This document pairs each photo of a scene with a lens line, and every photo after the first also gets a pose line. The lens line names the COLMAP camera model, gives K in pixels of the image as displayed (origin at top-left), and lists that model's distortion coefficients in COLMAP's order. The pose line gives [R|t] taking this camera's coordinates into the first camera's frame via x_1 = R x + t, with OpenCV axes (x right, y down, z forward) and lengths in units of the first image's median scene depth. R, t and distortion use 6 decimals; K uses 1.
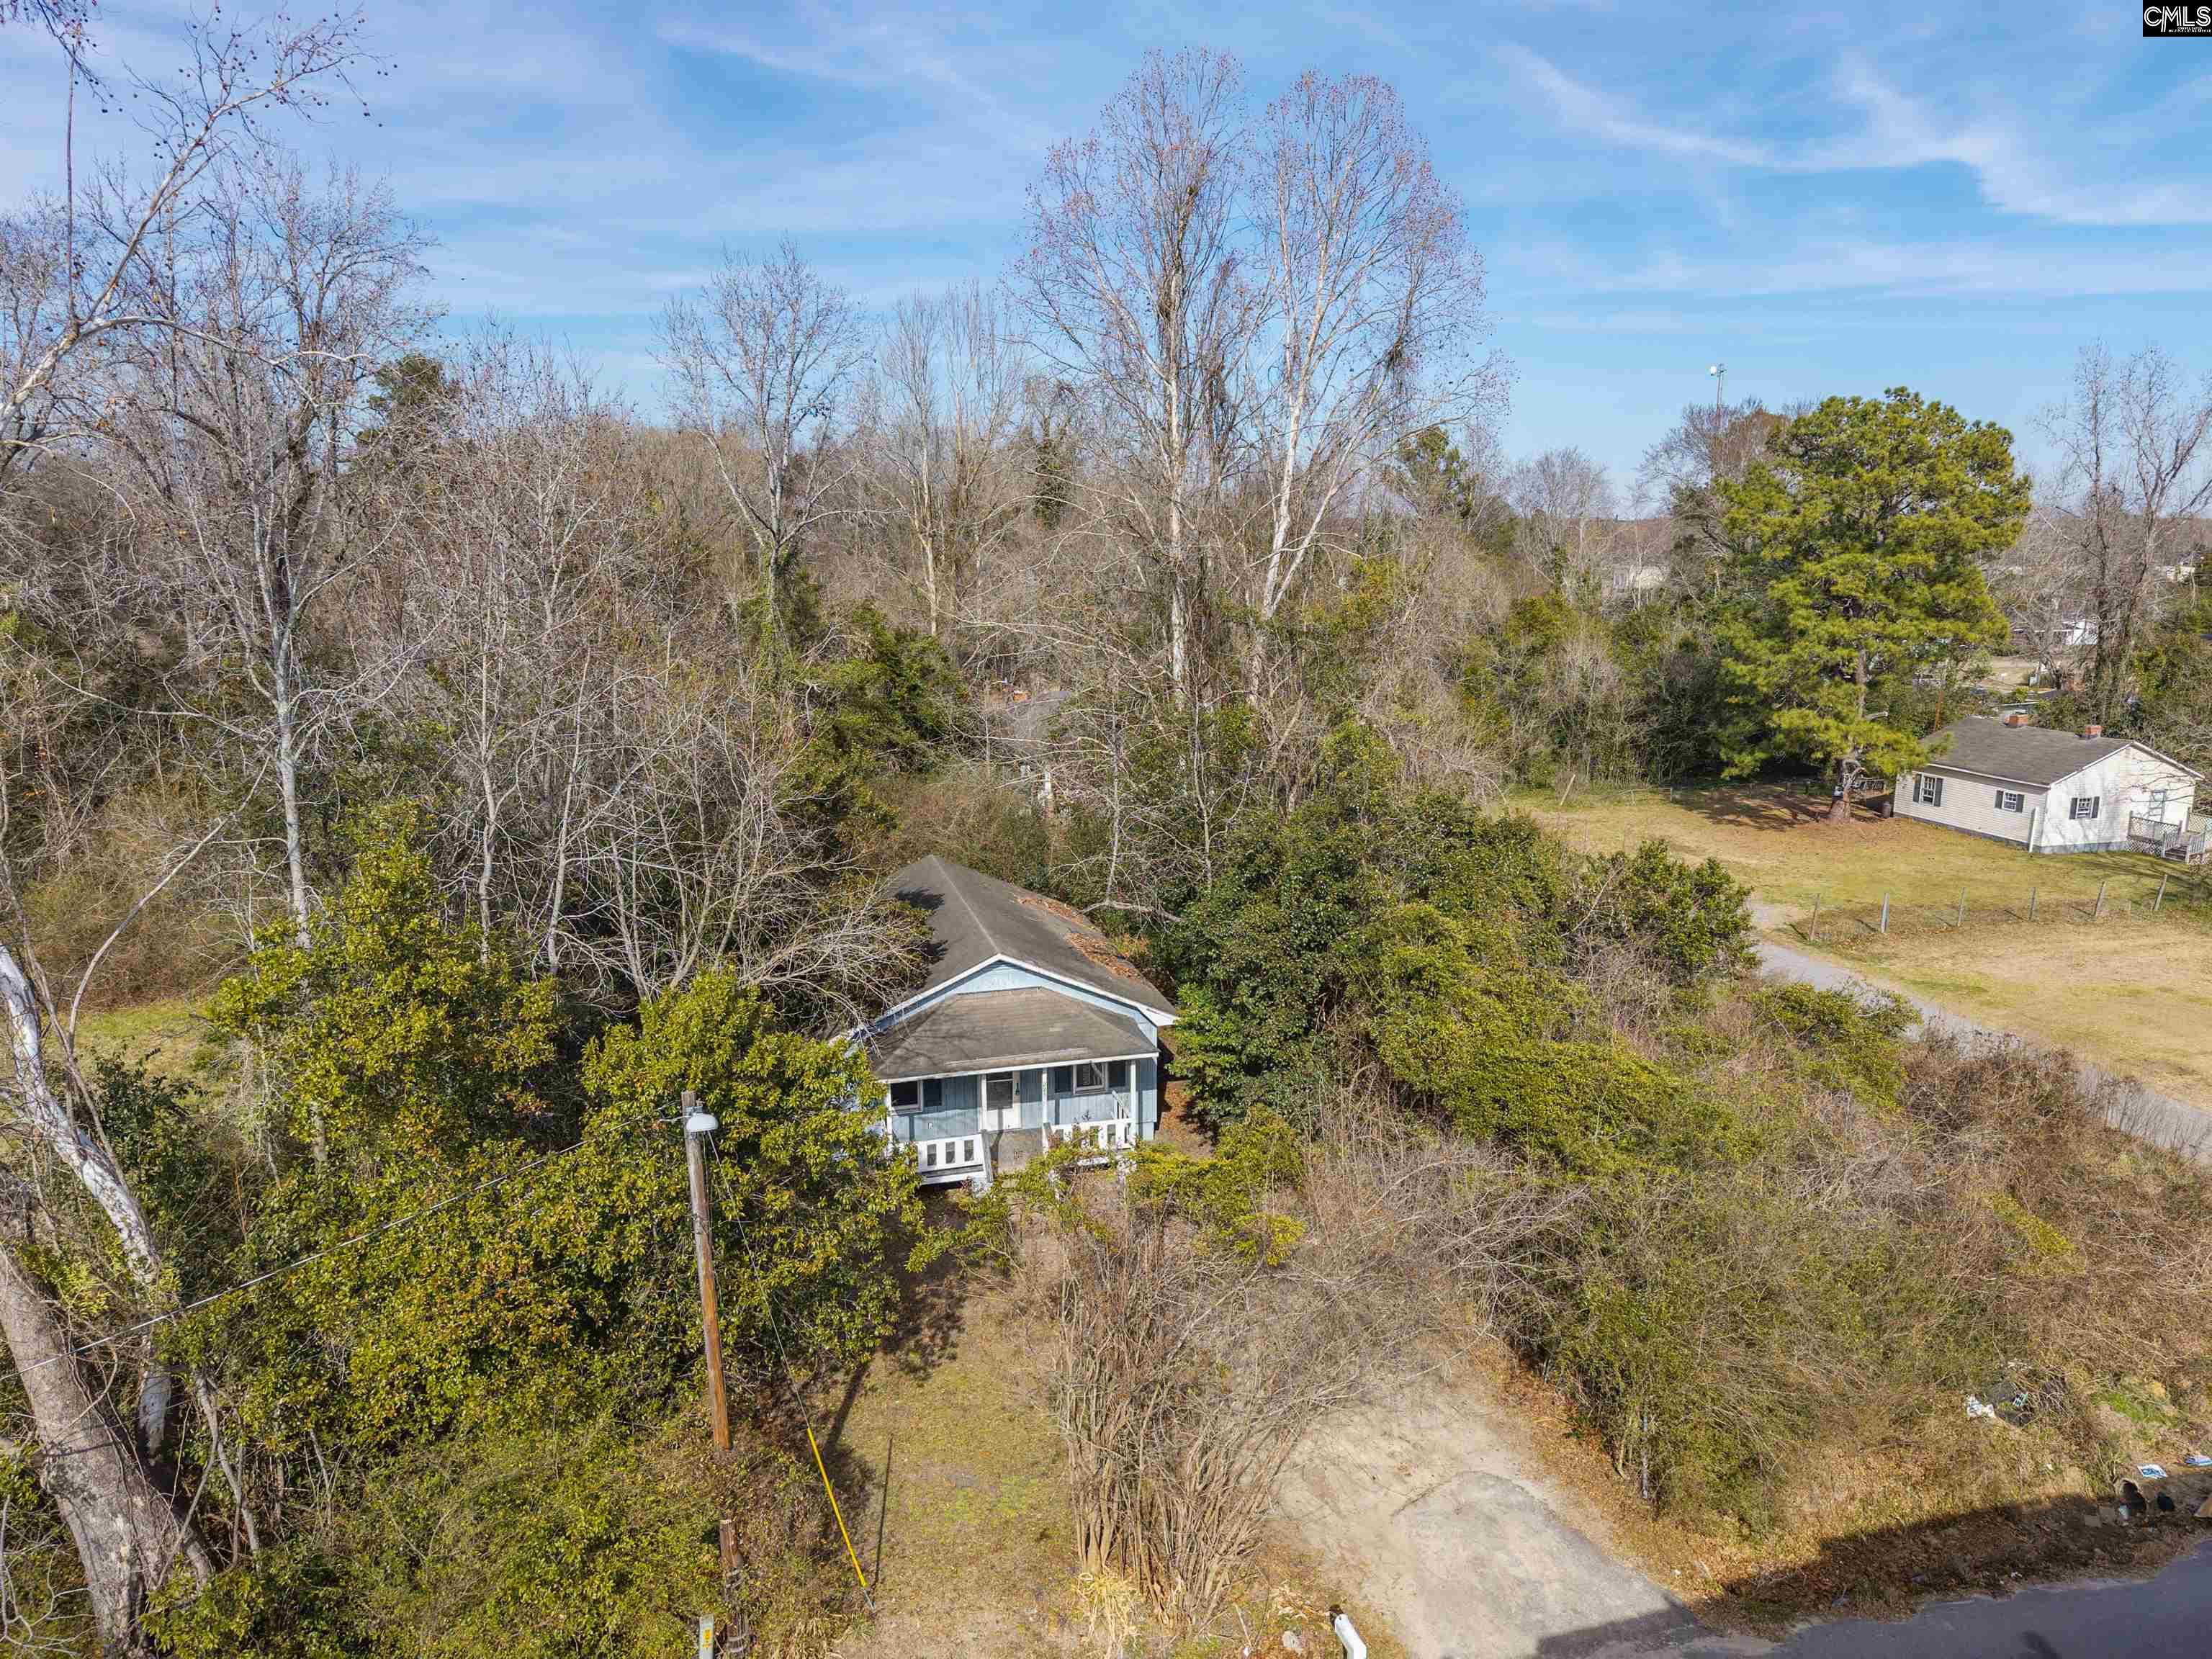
lens RADIAL K [[1482.8, 0, 1108.5], [0, 1482.8, 836.9], [0, 0, 1]] dist [0.012759, -0.013182]
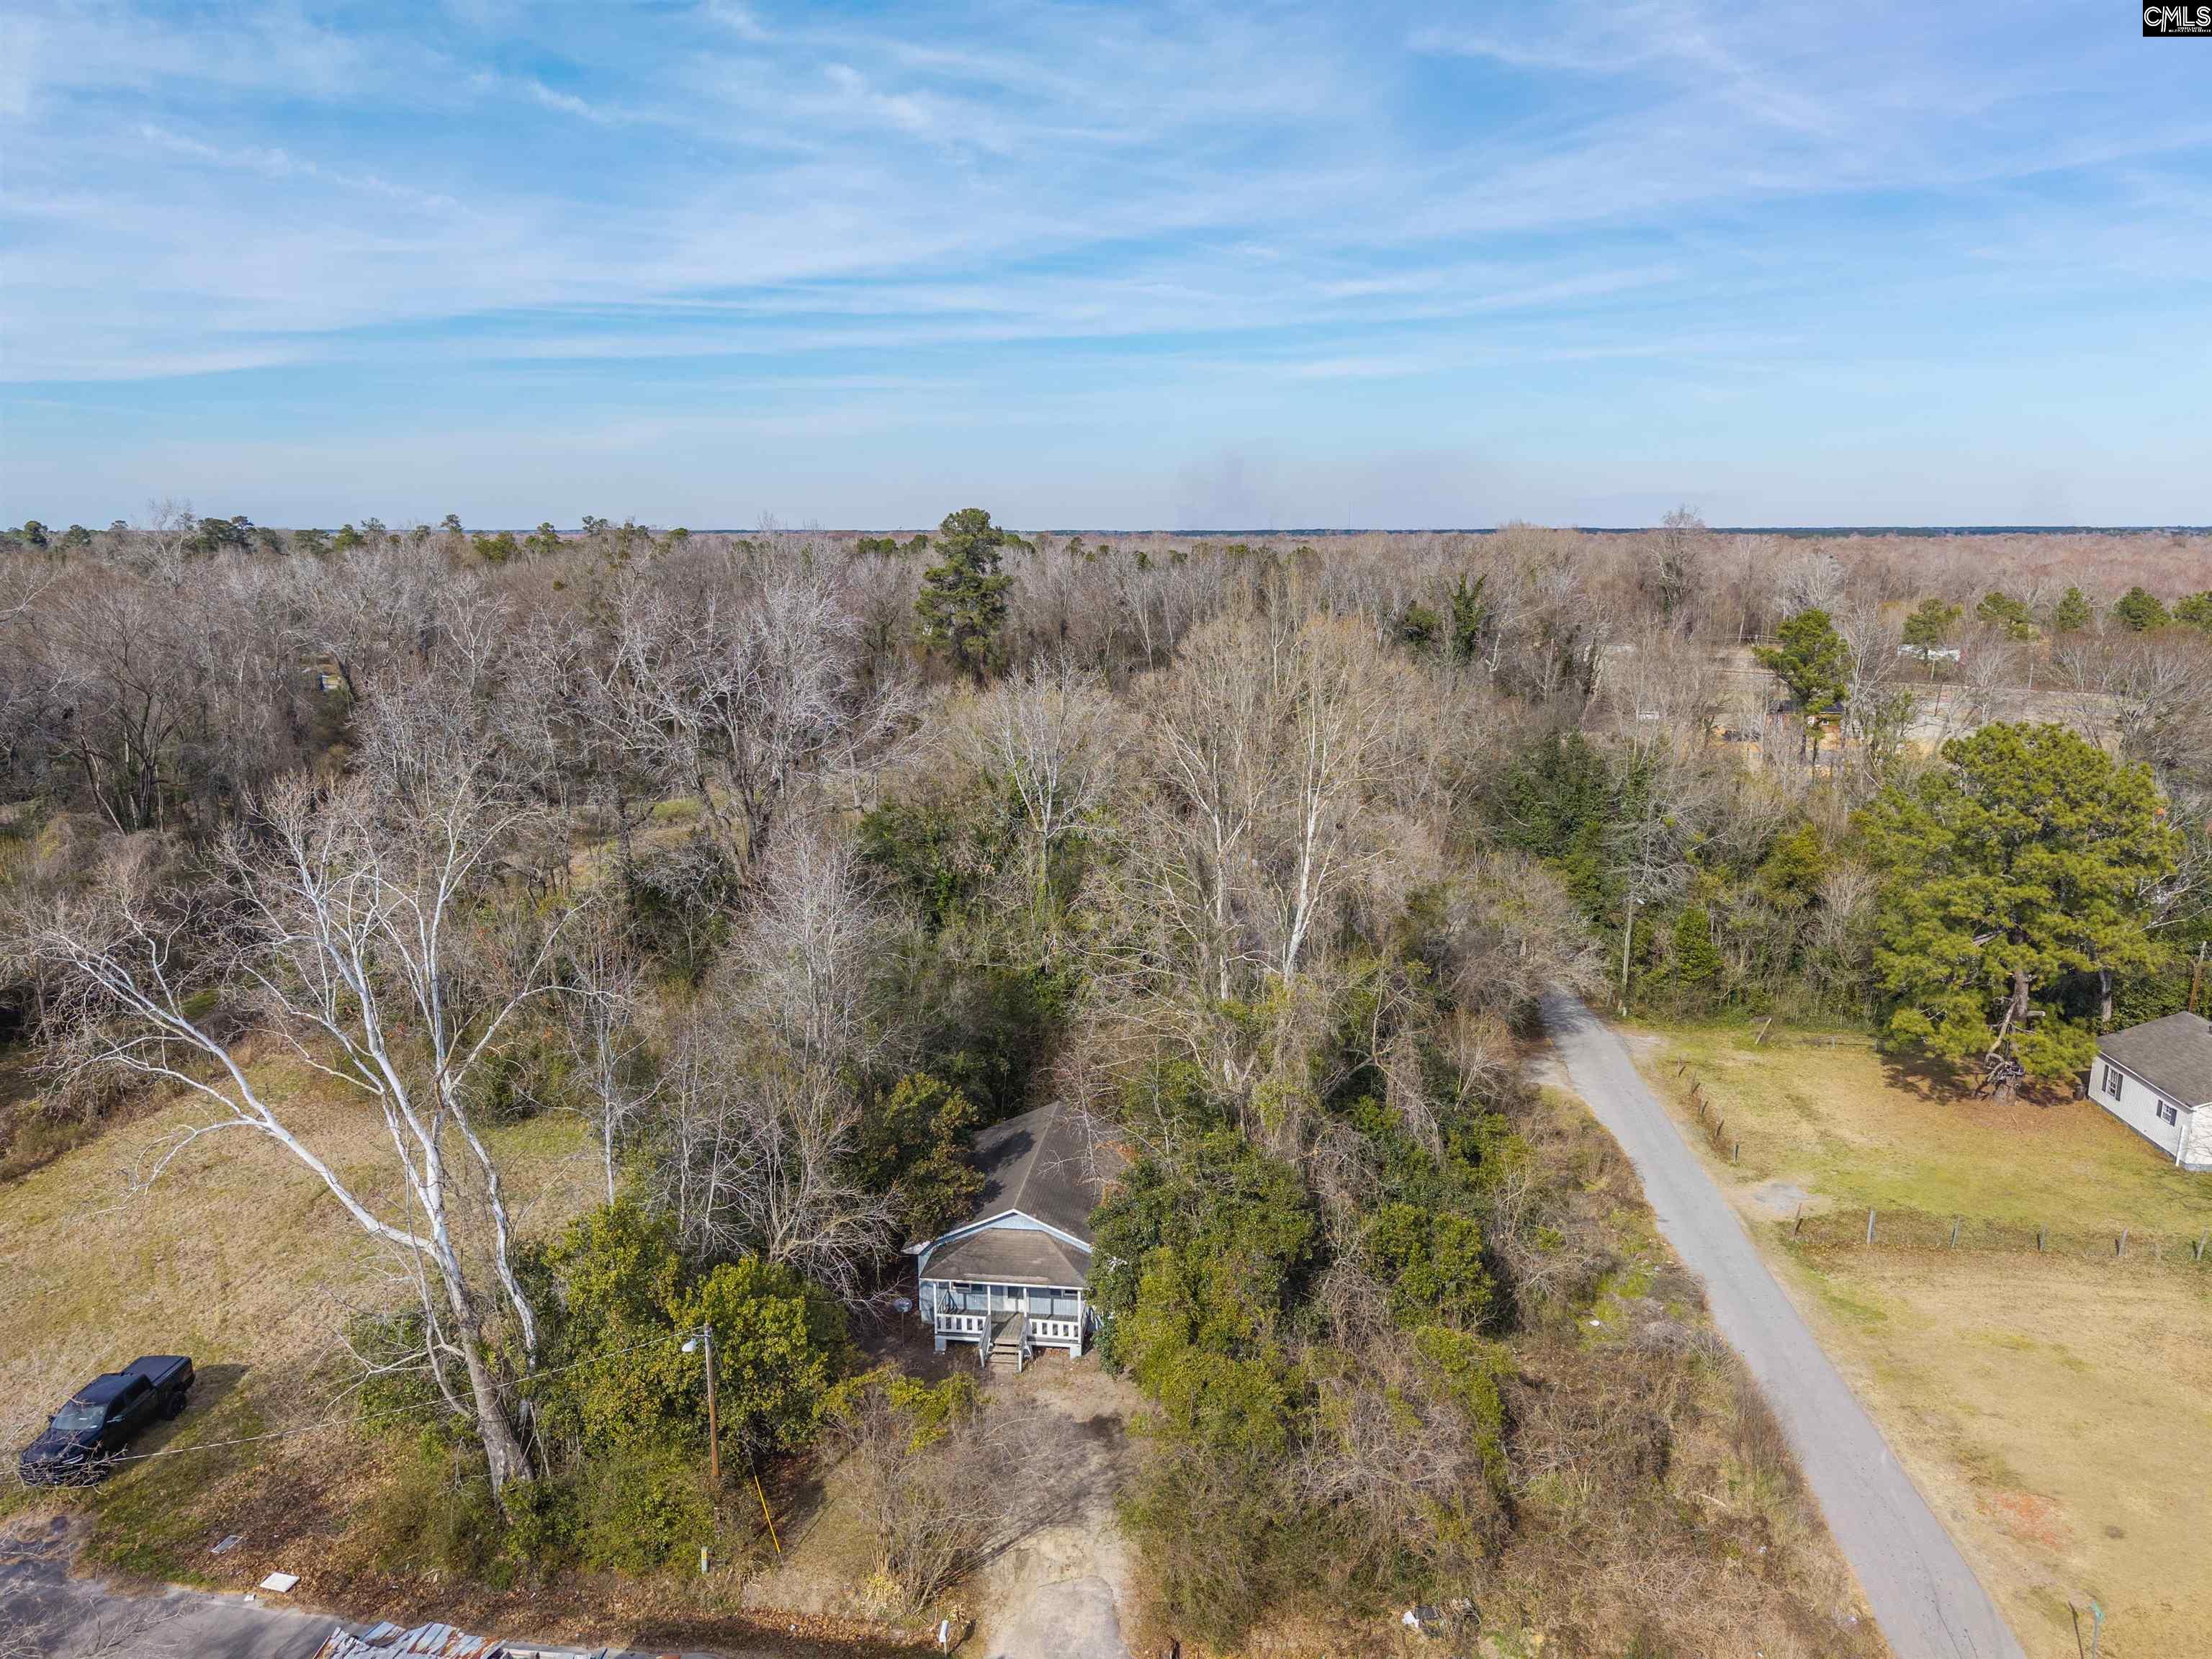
lens RADIAL K [[1482.8, 0, 1103.2], [0, 1482.8, 837.4], [0, 0, 1]] dist [0.012759, -0.013182]
pose [[0.924393, 0.073476, -0.374298, 0.789402], [-0.073798, 0.997182, 0.013494, -0.474644], [0.374234, 0.015149, 0.927210, -0.675344]]
